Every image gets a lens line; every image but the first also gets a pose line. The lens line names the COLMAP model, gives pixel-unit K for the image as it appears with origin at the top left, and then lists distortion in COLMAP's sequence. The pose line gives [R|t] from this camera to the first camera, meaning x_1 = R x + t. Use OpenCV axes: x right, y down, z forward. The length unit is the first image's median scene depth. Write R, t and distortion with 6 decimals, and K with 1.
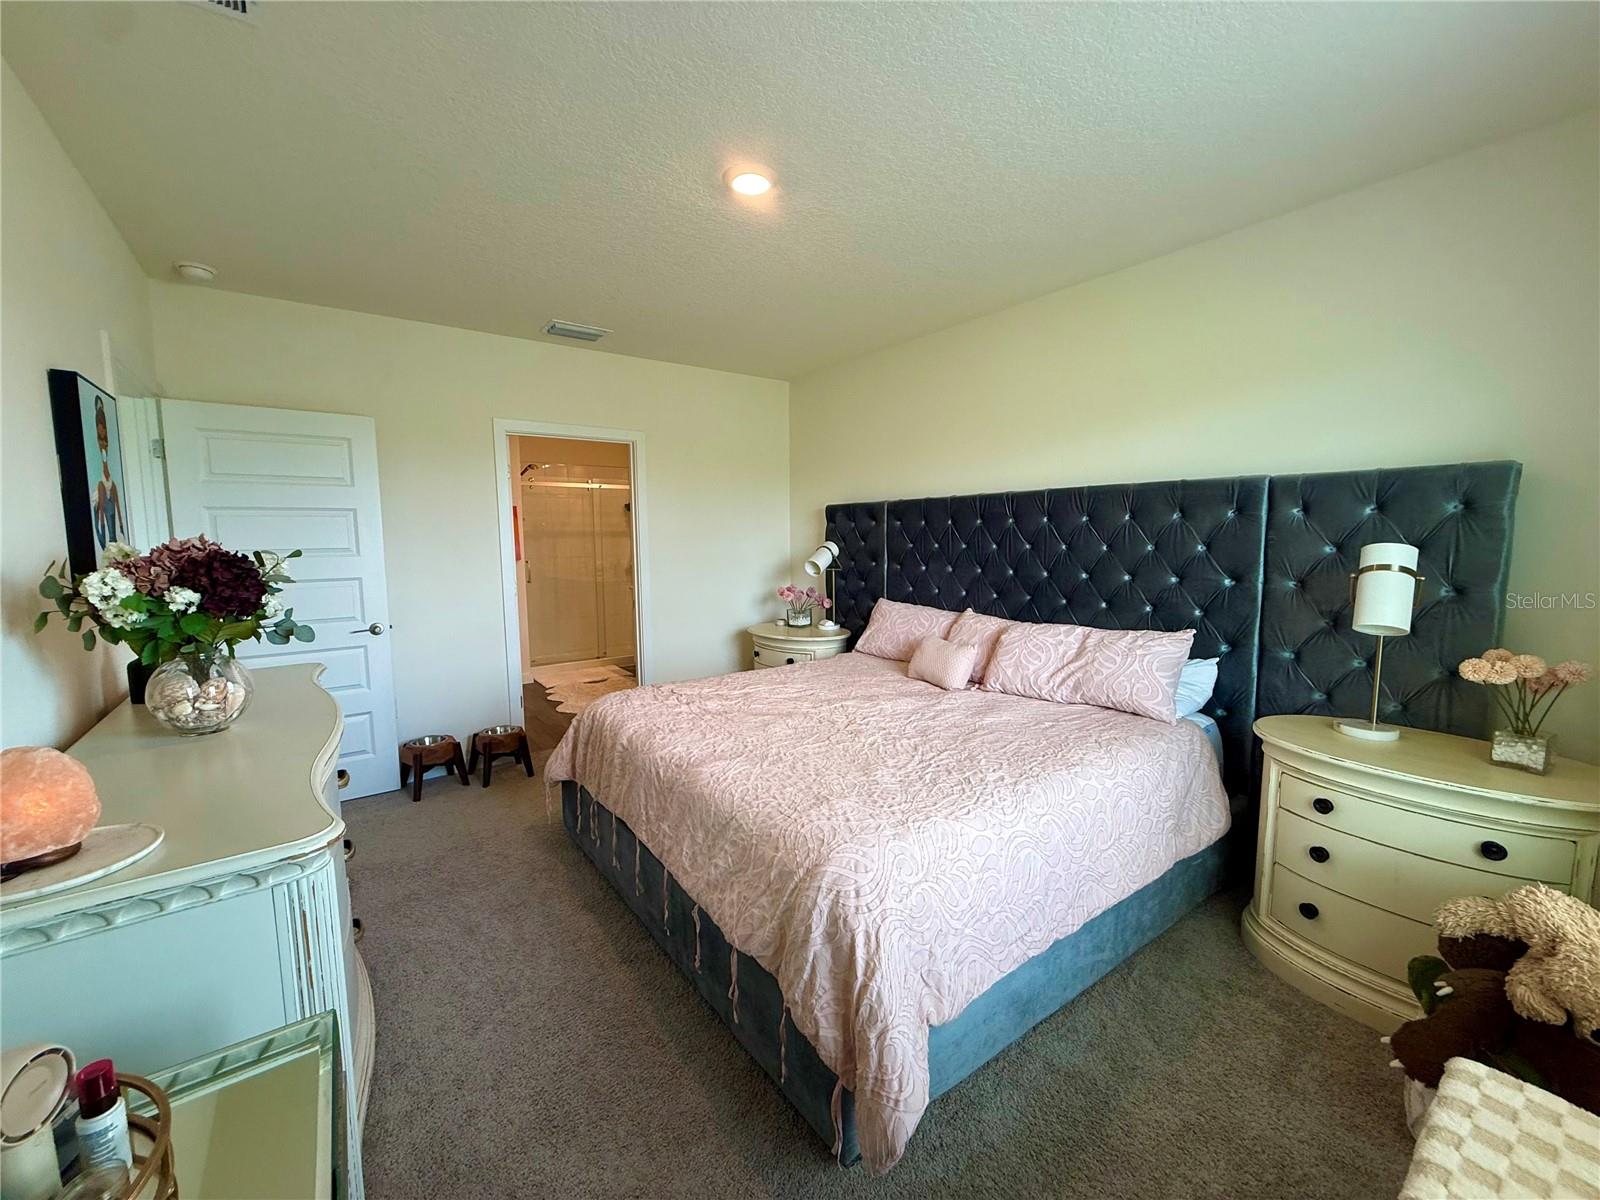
lens RADIAL K [[635.7, 0, 794.8], [0, 635.7, 598.7], [0, 0, 1]] dist [0.000162, 0.000468]
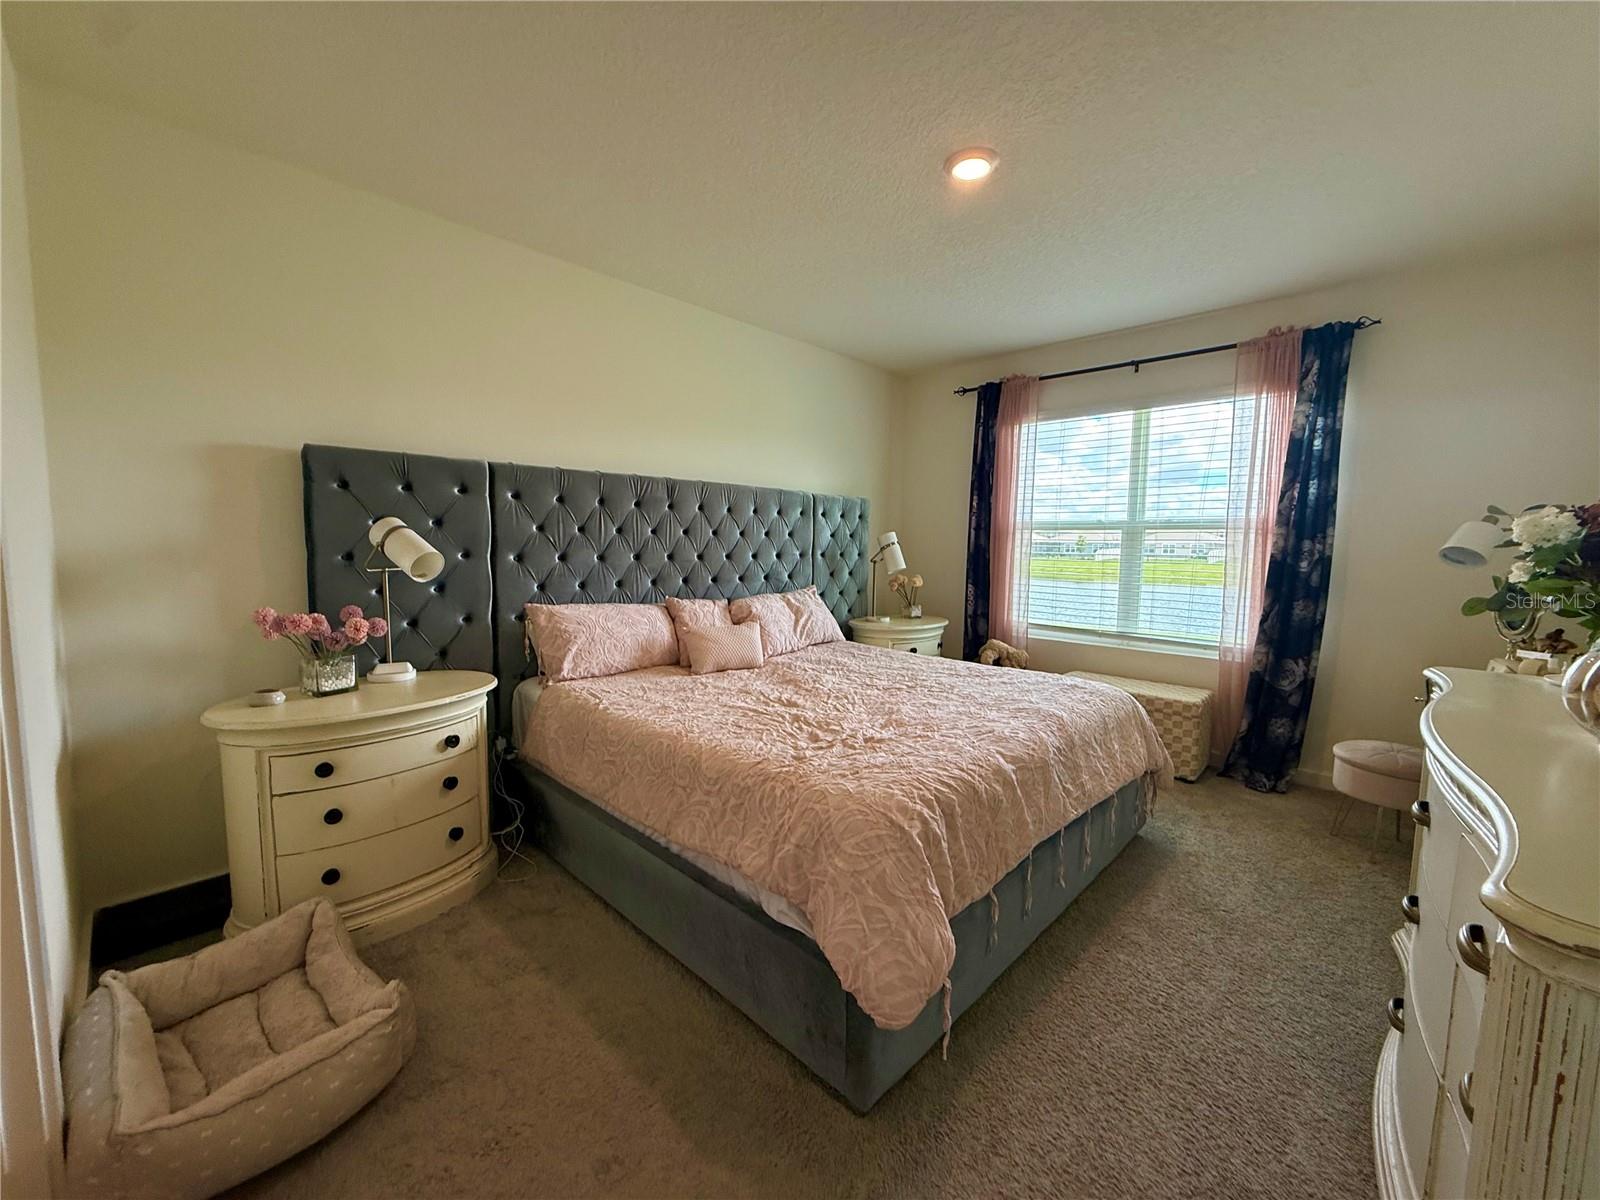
lens RADIAL K [[635.7, 0, 794.8], [0, 635.7, 598.7], [0, 0, 1]] dist [0.000162, 0.000468]
pose [[-0.160851, -0.116166, 0.980119, -0.600659], [0.061368, 0.989951, 0.127403, -0.078673], [-0.985069, 0.080641, -0.152106, 0.816296]]
